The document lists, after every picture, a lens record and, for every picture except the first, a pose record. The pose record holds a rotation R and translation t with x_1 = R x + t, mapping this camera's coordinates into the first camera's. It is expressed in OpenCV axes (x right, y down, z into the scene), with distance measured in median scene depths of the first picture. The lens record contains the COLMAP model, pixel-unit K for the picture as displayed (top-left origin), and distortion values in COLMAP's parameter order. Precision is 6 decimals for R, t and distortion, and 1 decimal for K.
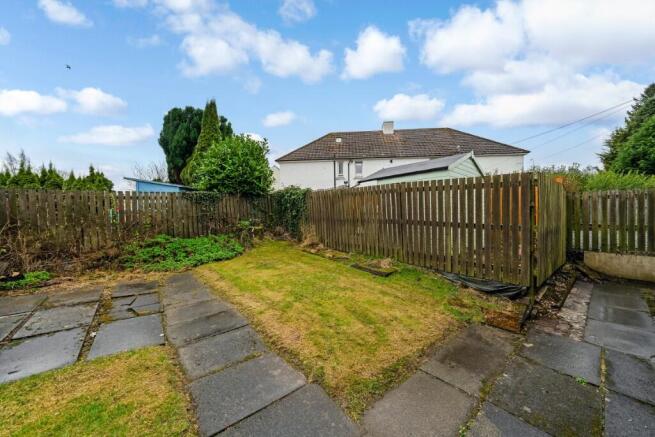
lens RADIAL K [[238.1, 0, 327.5], [0, 238.1, 218.5], [0, 0, 1]] dist [-0.001037, -0.000039]
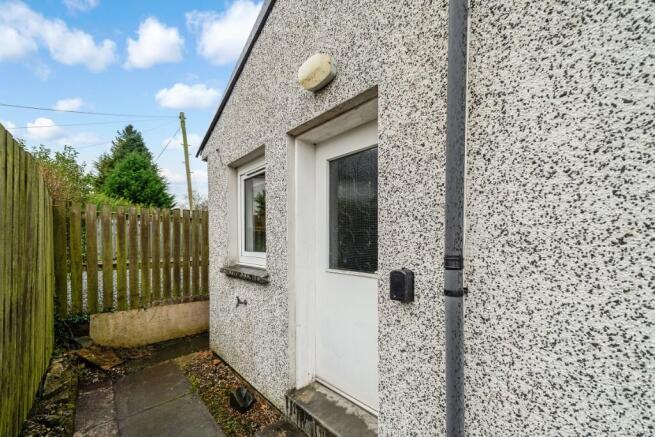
lens RADIAL K [[248.0, 0, 326.9], [0, 248.0, 240.4], [0, 0, 1]] dist [-0.000110, 0.000079]
pose [[-0.051429, -0.005189, 0.998663, 0.513586], [0.010727, 0.999926, 0.005748, -0.028683], [-0.998619, 0.011008, -0.051369, 0.511133]]
